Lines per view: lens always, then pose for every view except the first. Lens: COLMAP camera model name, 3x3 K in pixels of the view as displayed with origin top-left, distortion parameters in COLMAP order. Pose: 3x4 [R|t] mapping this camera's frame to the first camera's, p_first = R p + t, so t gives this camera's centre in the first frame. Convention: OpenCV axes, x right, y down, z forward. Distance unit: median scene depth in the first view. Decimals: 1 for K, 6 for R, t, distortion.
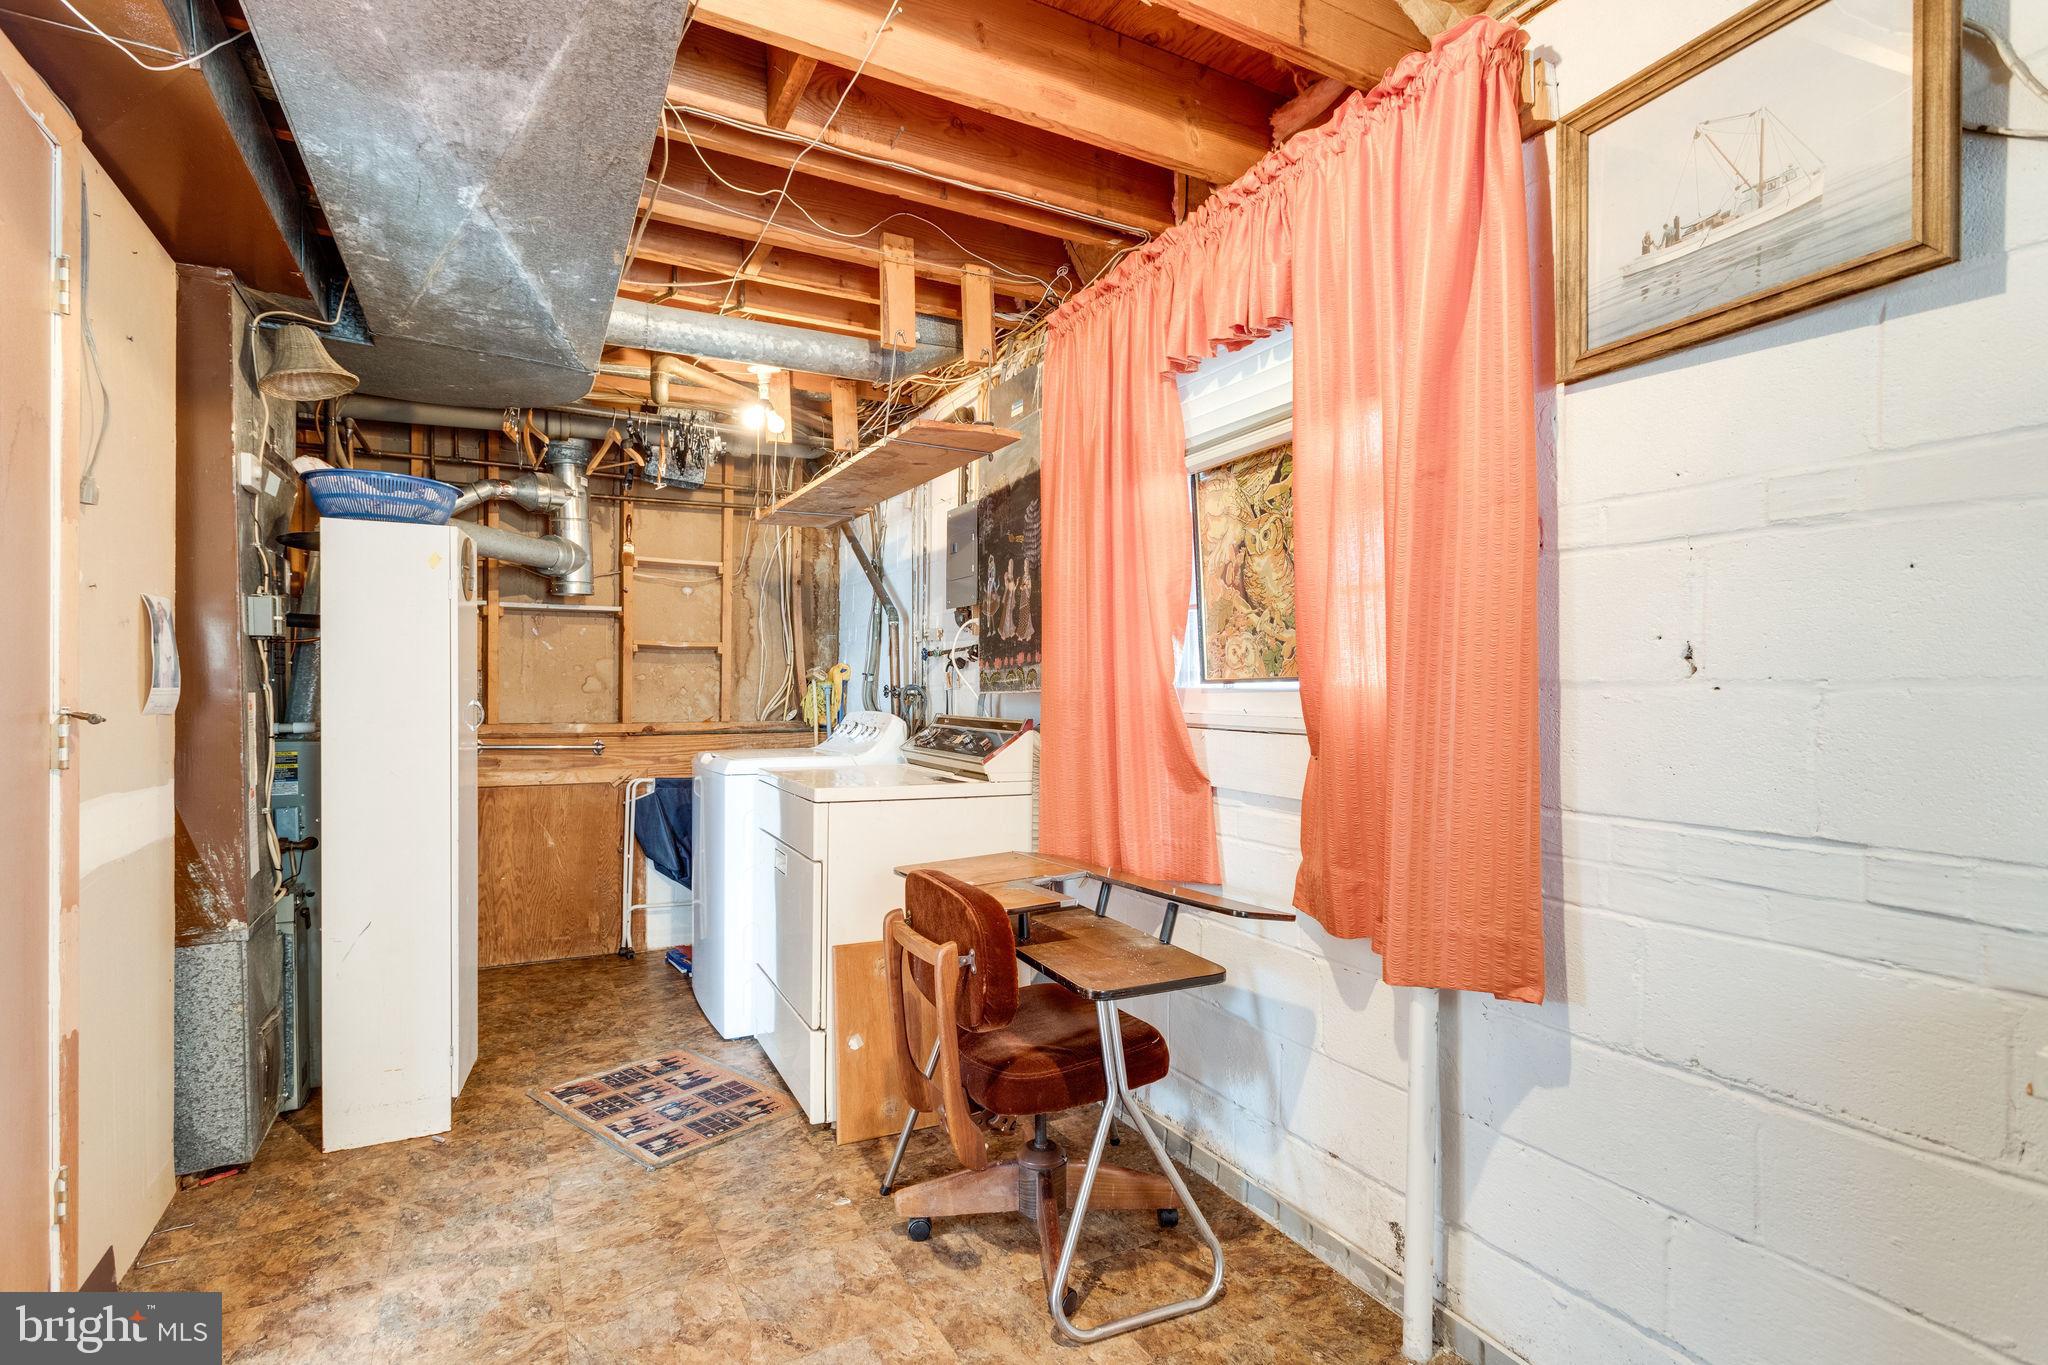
lens RADIAL K [[985.1, 0, 1023.8], [0, 985.1, 680.2], [0, 0, 1]] dist [-0.000231, 0.000330]
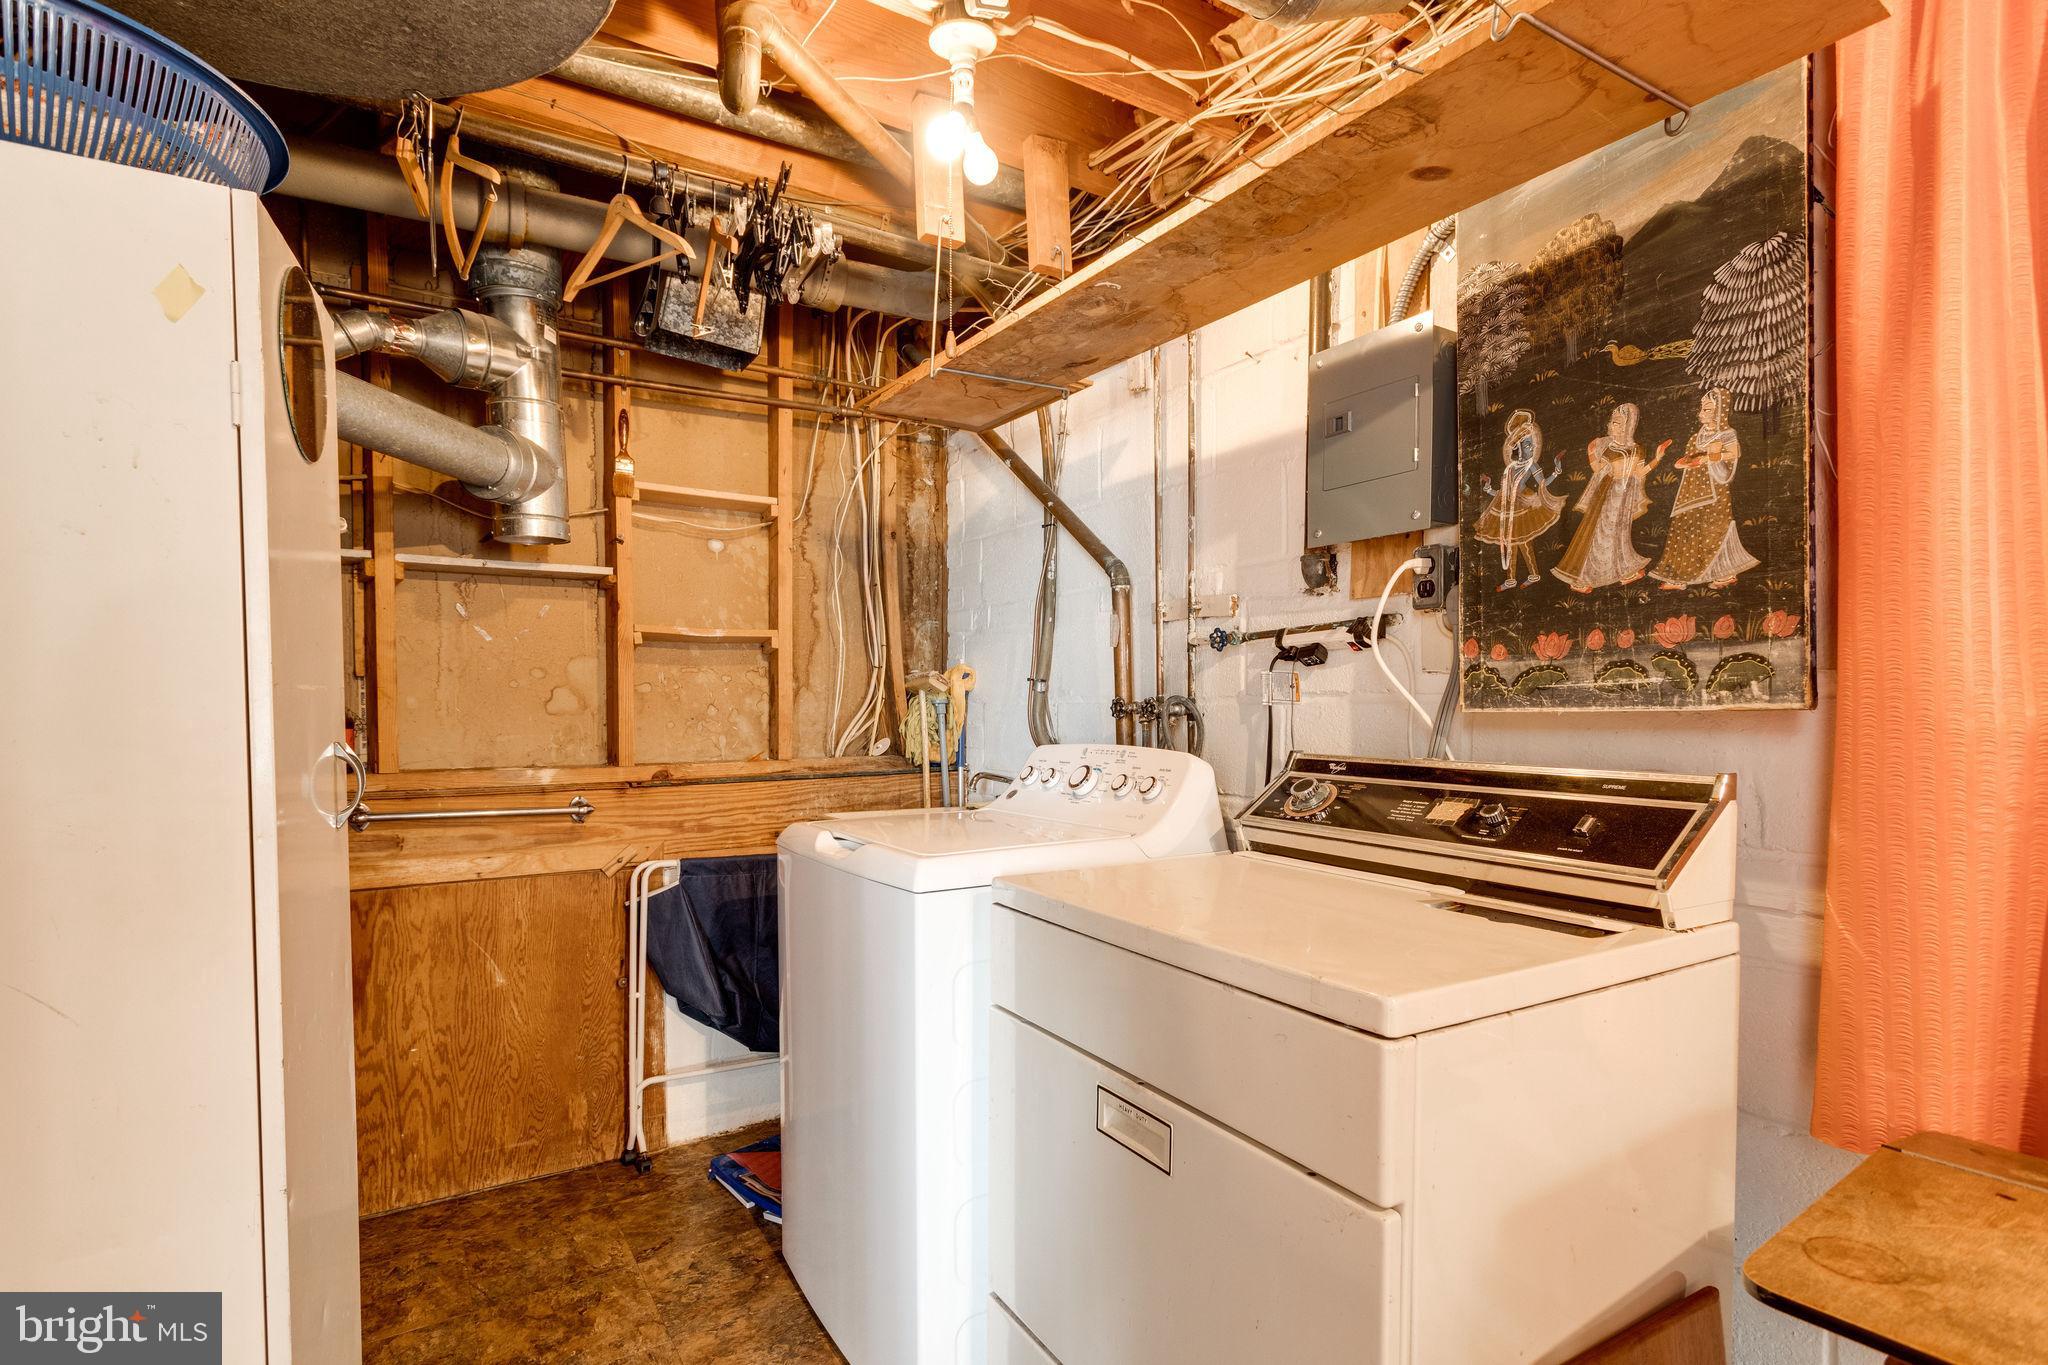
lens RADIAL K [[1000.1, 0, 1028.6], [0, 1000.1, 719.0], [0, 0, 1]] dist [-0.001970, -0.000015]
pose [[0.997023, -0.008410, 0.076639, -0.214041], [0.006513, 0.999667, 0.024976, 0.002355], [-0.076823, -0.024402, 0.996746, 0.397082]]
